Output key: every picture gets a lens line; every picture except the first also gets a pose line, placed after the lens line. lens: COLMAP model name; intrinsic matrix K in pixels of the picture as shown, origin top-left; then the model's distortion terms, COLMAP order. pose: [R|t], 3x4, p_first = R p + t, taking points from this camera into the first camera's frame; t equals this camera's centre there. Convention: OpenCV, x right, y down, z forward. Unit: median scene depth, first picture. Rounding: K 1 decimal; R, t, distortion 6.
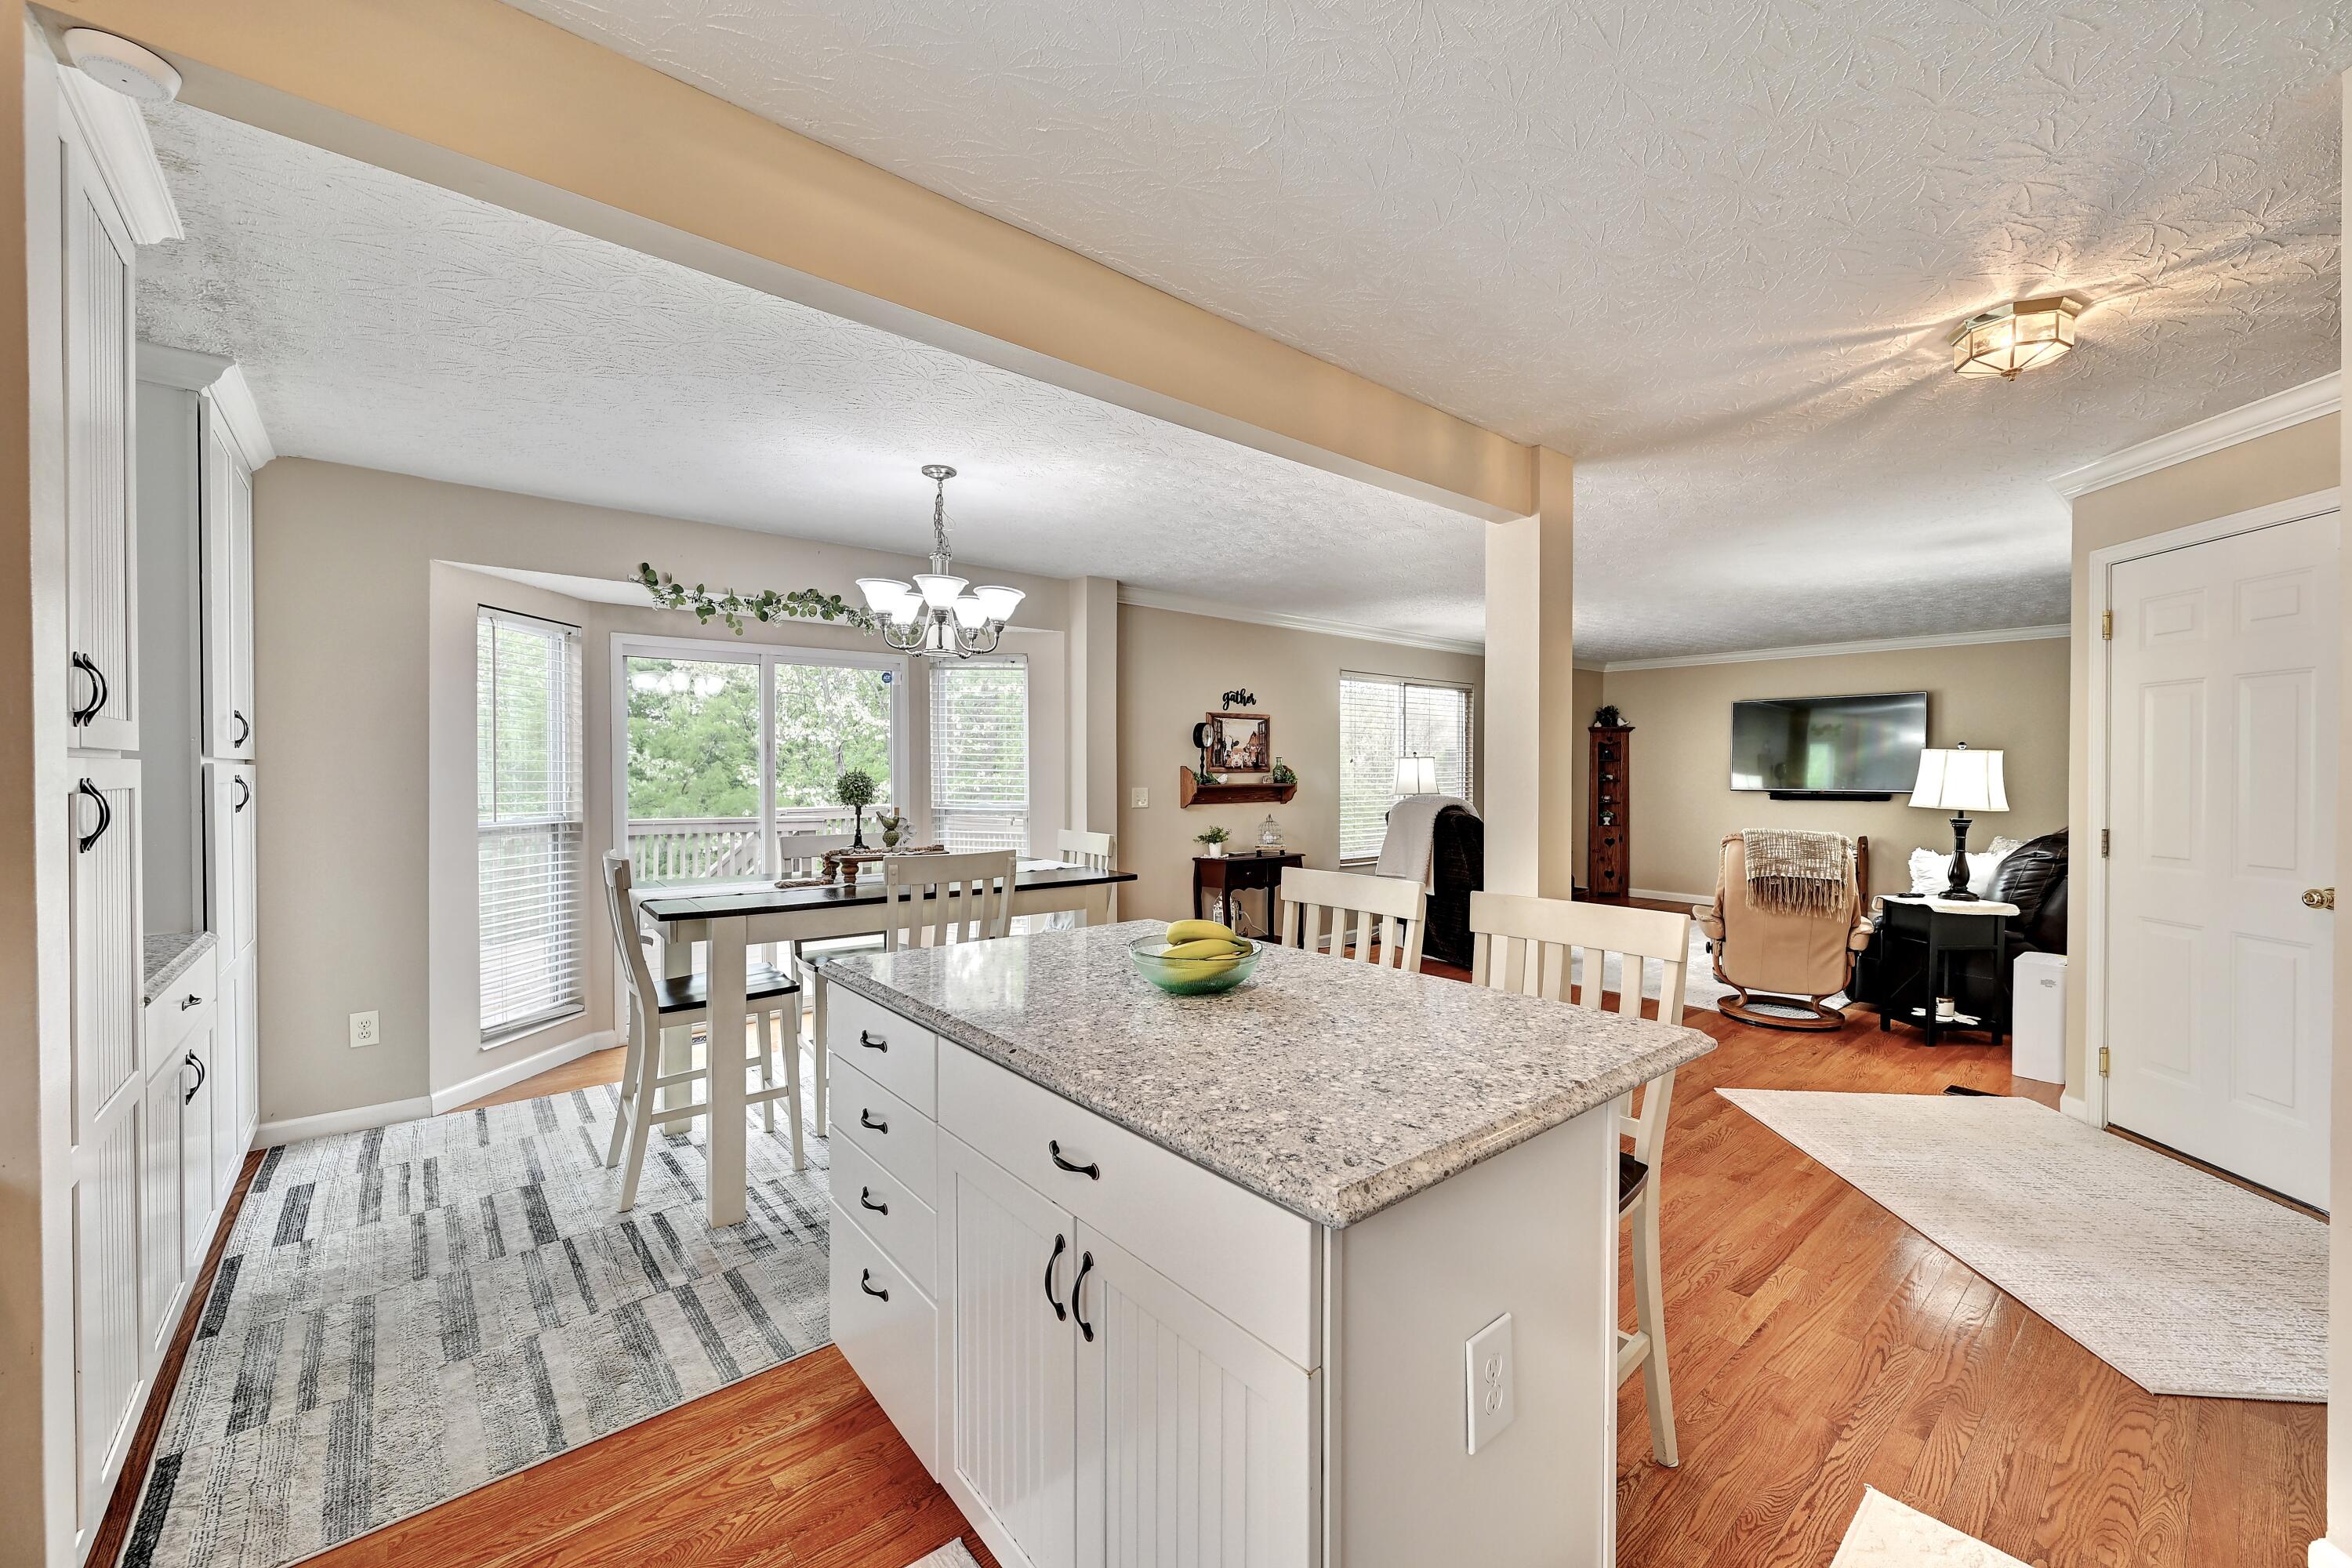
lens RADIAL K [[924.4, 0, 1176.0], [0, 924.4, 784.0], [0, 0, 1]] dist [0.000082, 0.000561]
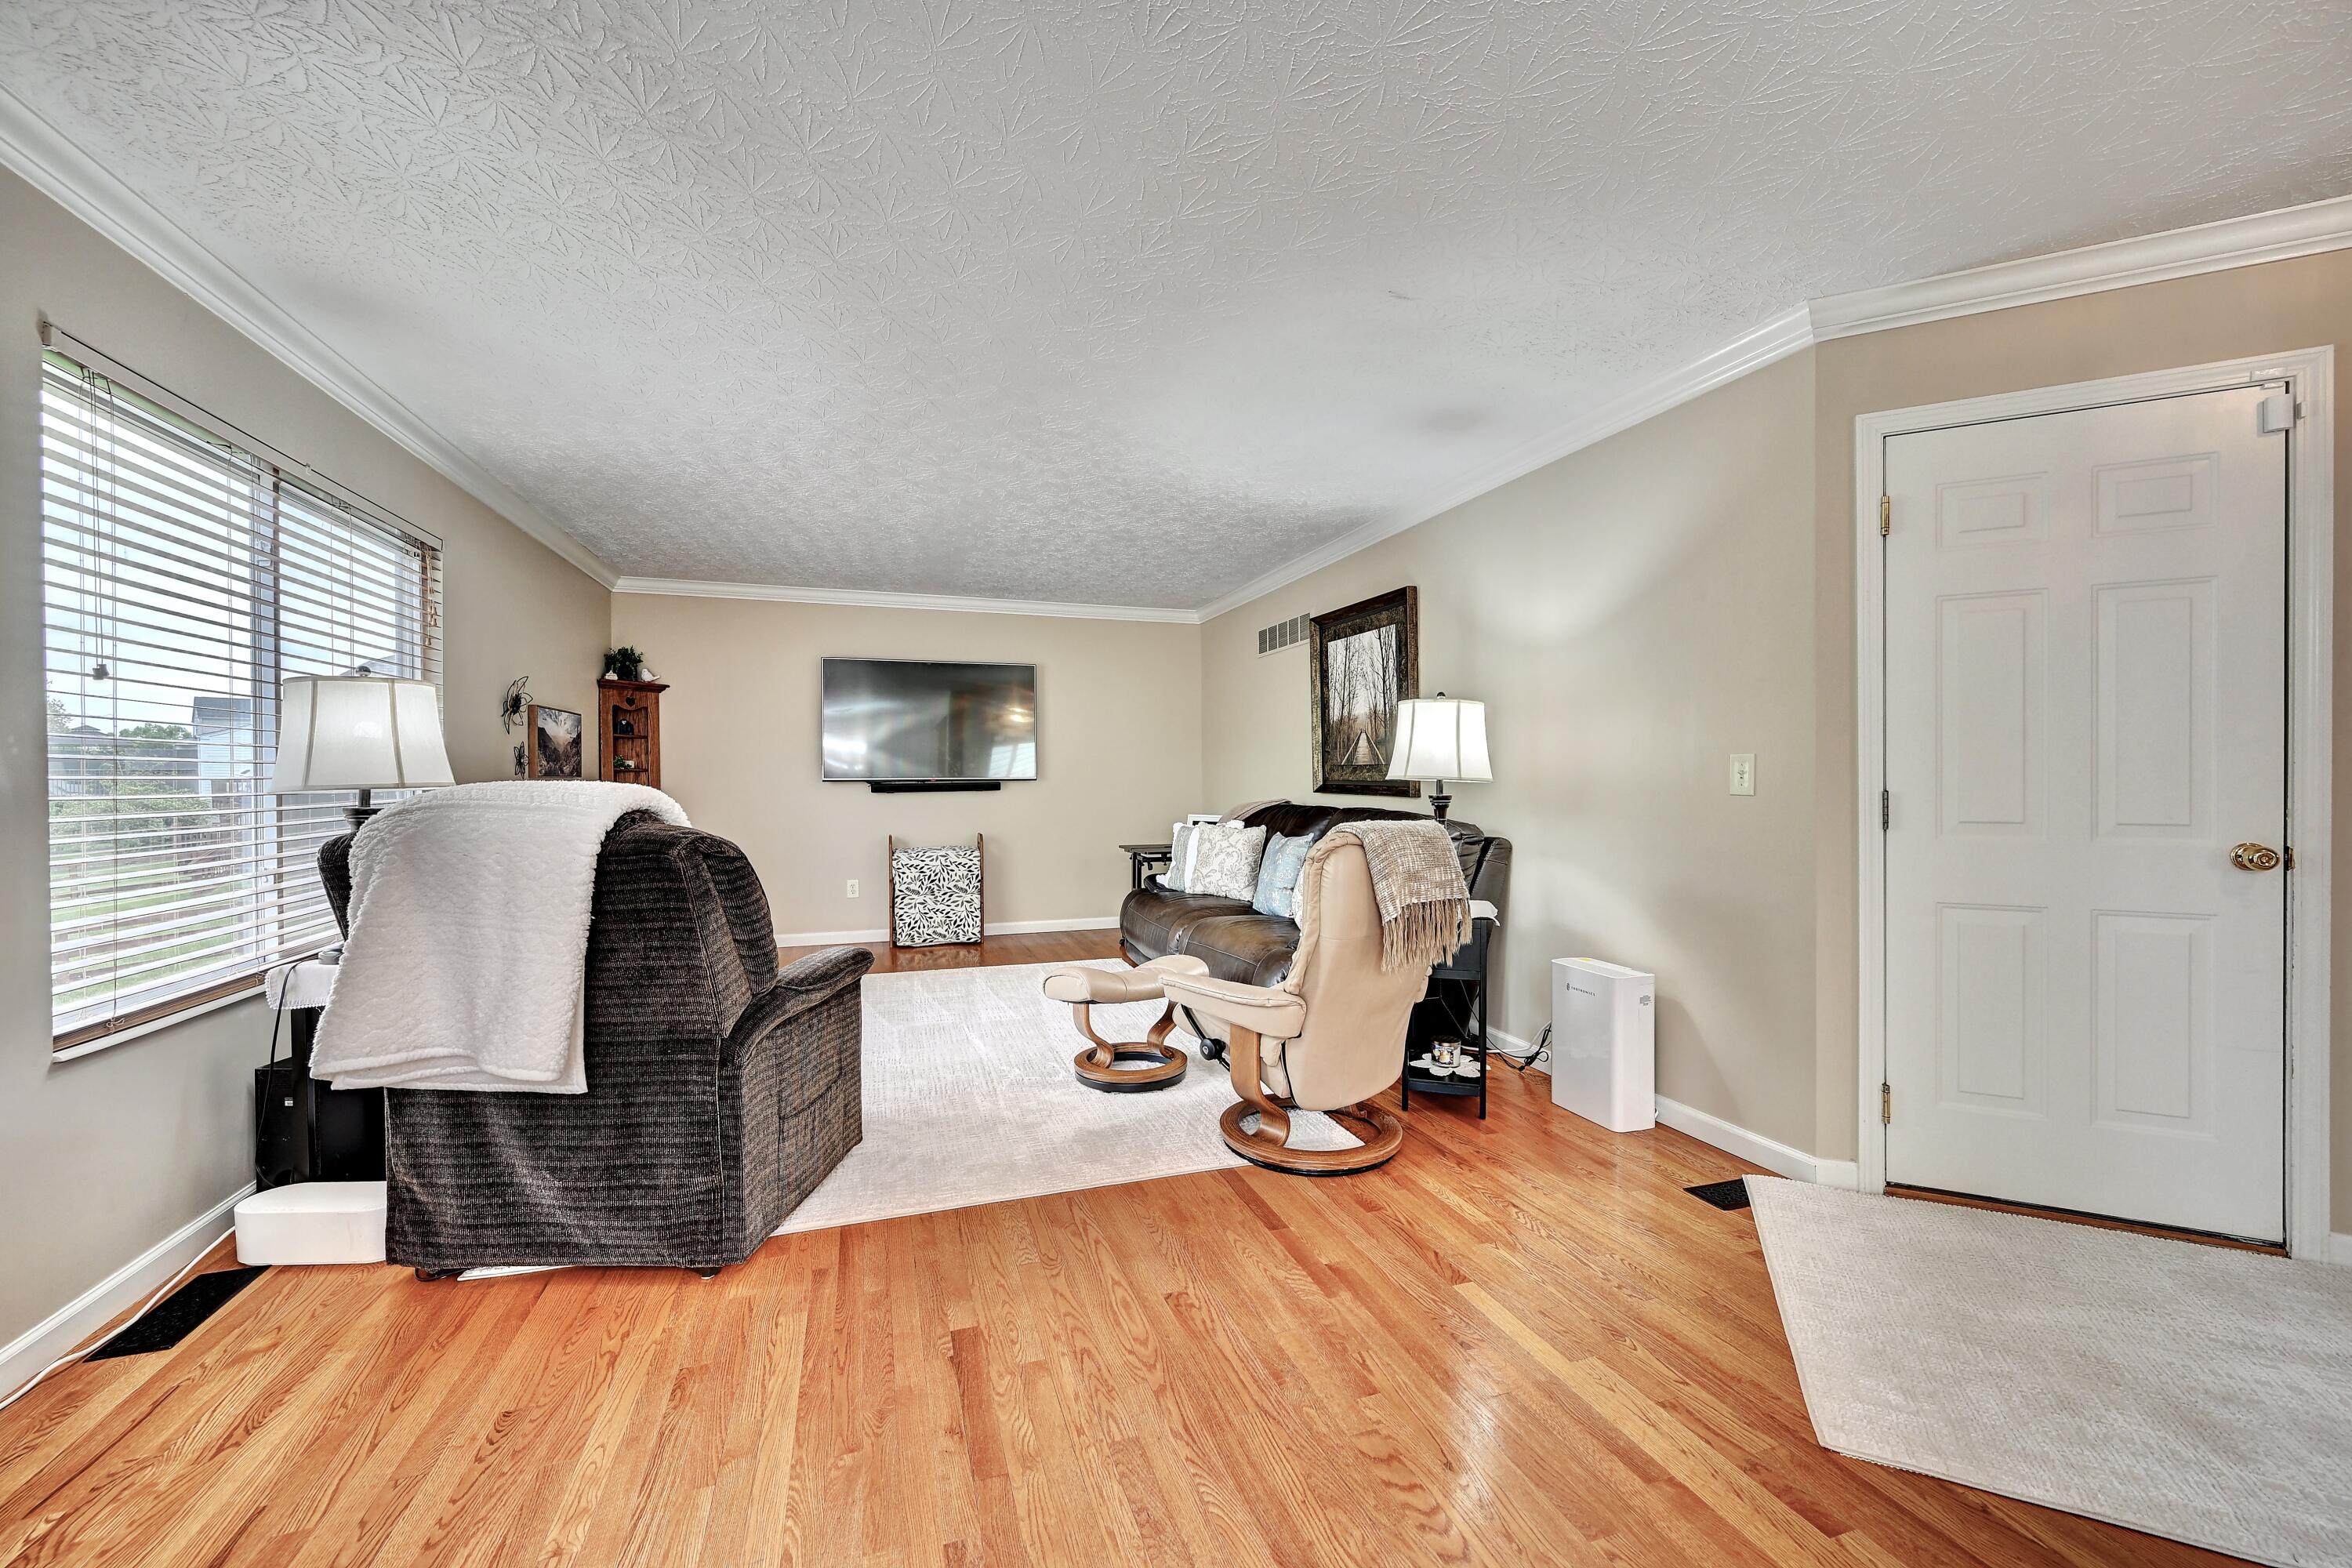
lens RADIAL K [[924.4, 0, 1176.0], [0, 924.4, 784.0], [0, 0, 1]] dist [0.000082, 0.000561]
pose [[0.370702, -0.011624, 0.928679, 0.075484], [0.019794, 0.999793, 0.004613, 0.021086], [-0.928541, 0.016672, 0.370855, 0.924630]]
